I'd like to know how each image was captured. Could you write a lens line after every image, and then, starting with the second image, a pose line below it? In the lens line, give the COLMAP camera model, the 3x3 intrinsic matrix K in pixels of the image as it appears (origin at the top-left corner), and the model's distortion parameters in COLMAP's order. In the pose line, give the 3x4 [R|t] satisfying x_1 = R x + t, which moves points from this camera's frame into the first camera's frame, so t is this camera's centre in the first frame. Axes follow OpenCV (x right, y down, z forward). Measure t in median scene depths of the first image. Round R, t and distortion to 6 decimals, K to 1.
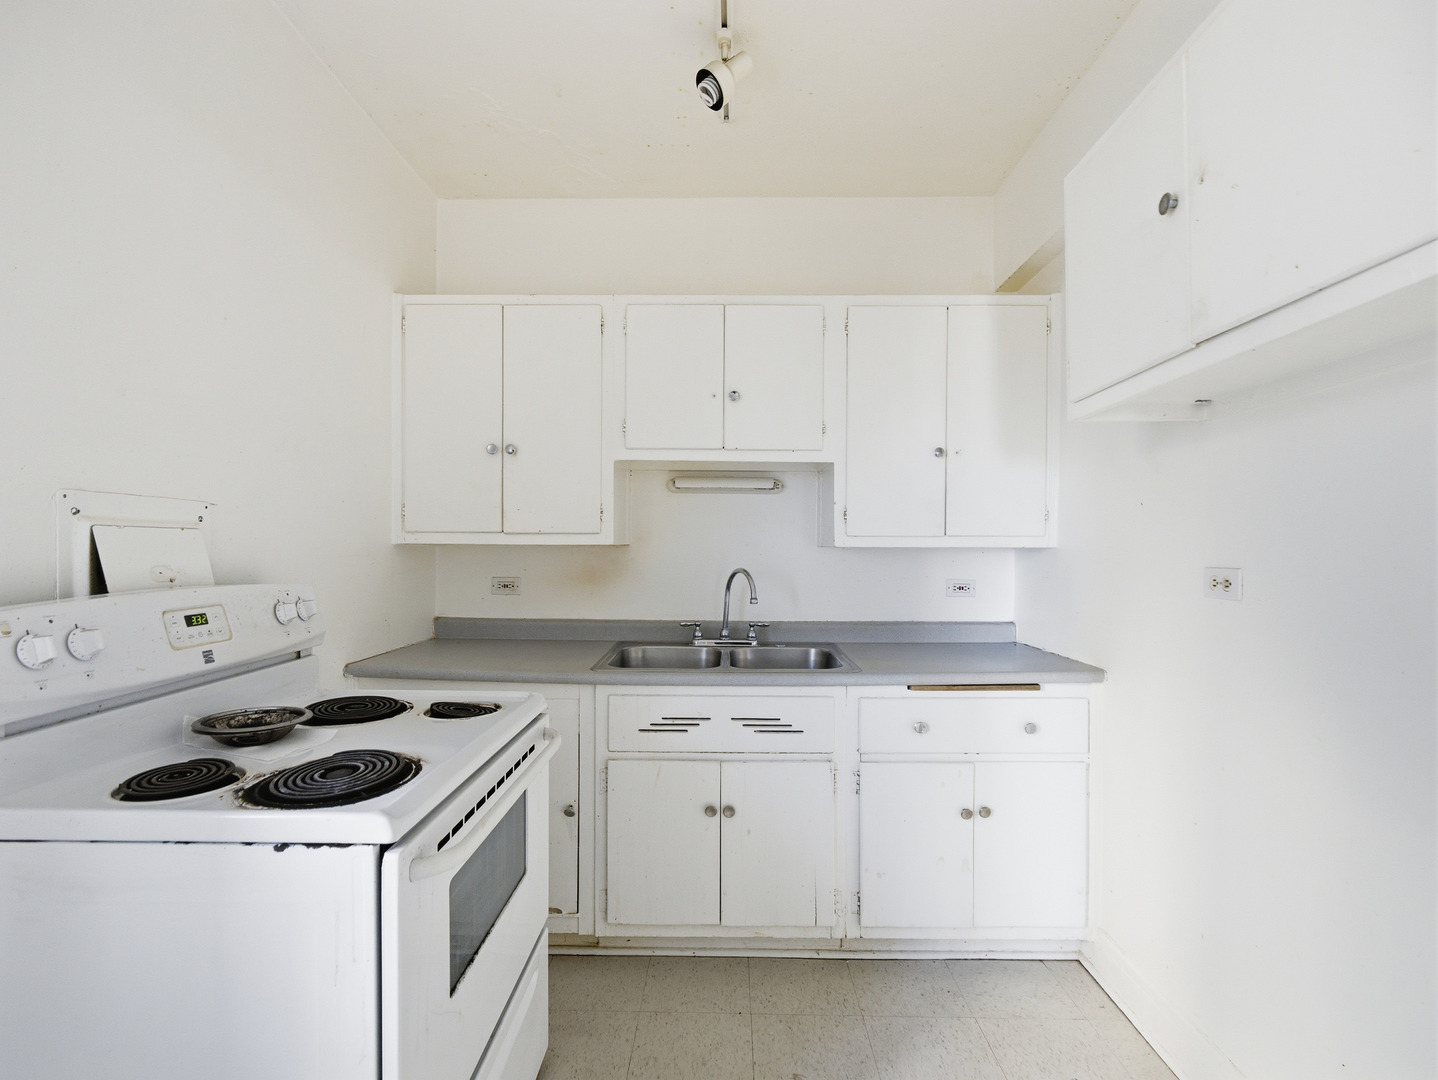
lens RADIAL K [[672.4, 0, 720.5], [0, 672.4, 547.3], [0, 0, 1]] dist [-0.003303, -0.001547]
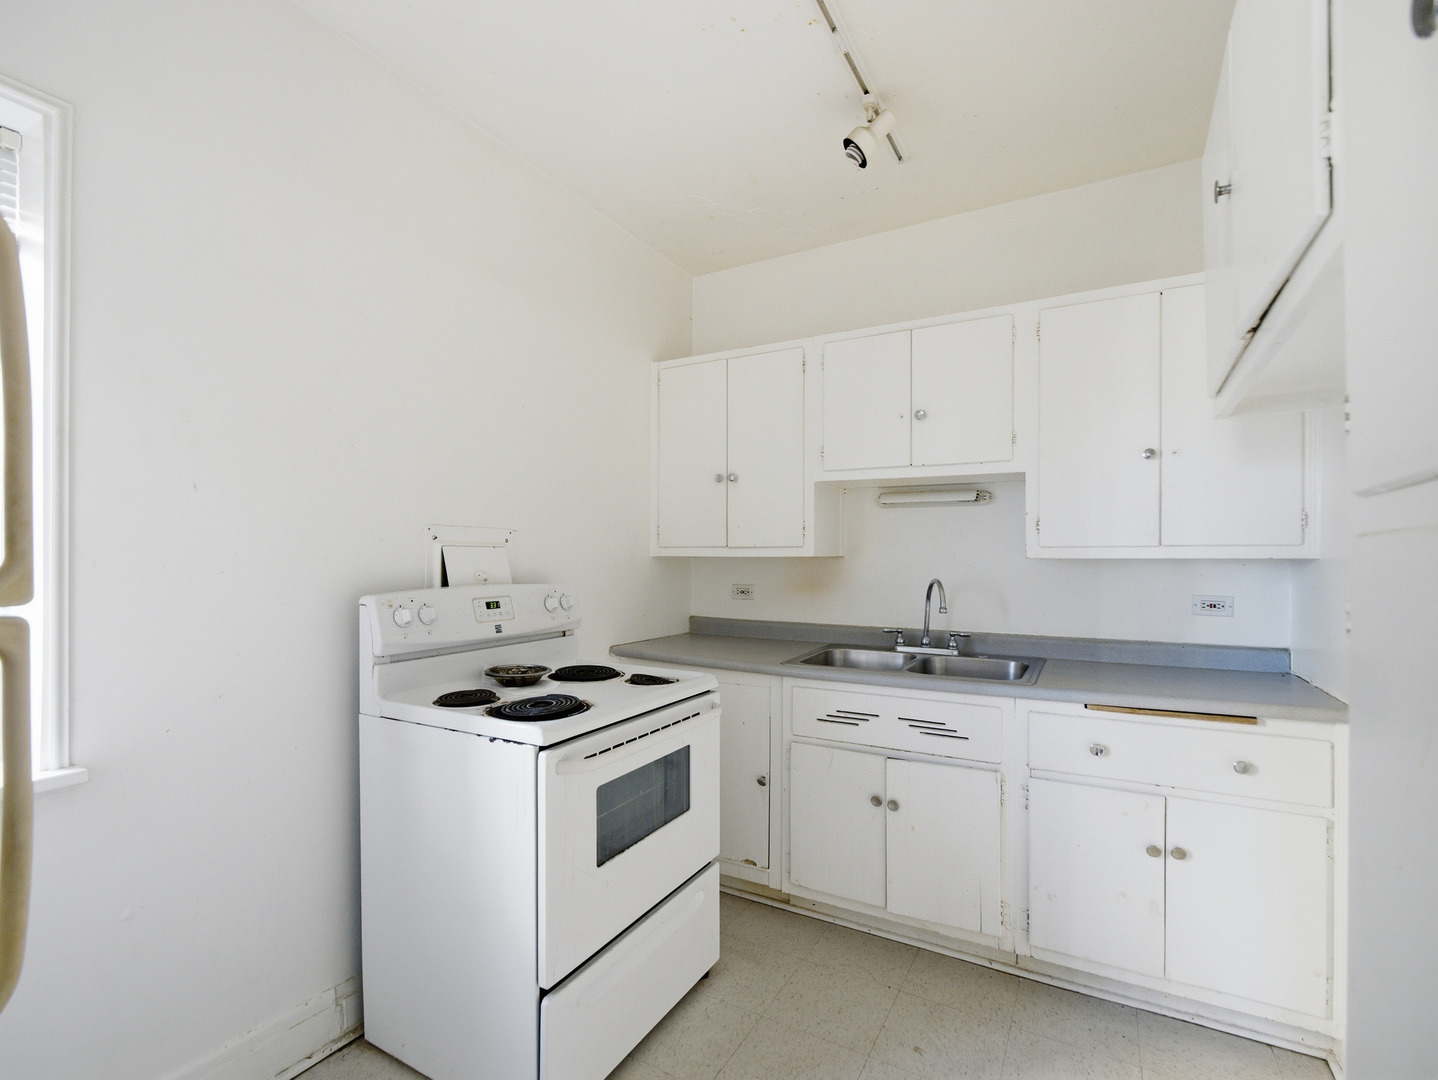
lens RADIAL K [[672.4, 0, 710.3], [0, 672.4, 553.3], [0, 0, 1]] dist [-0.003303, -0.001547]
pose [[0.875604, -0.004690, -0.483007, 0.274682], [0.000698, 0.999964, -0.008444, 0.000135], [0.483030, 0.007057, 0.875576, -0.088301]]
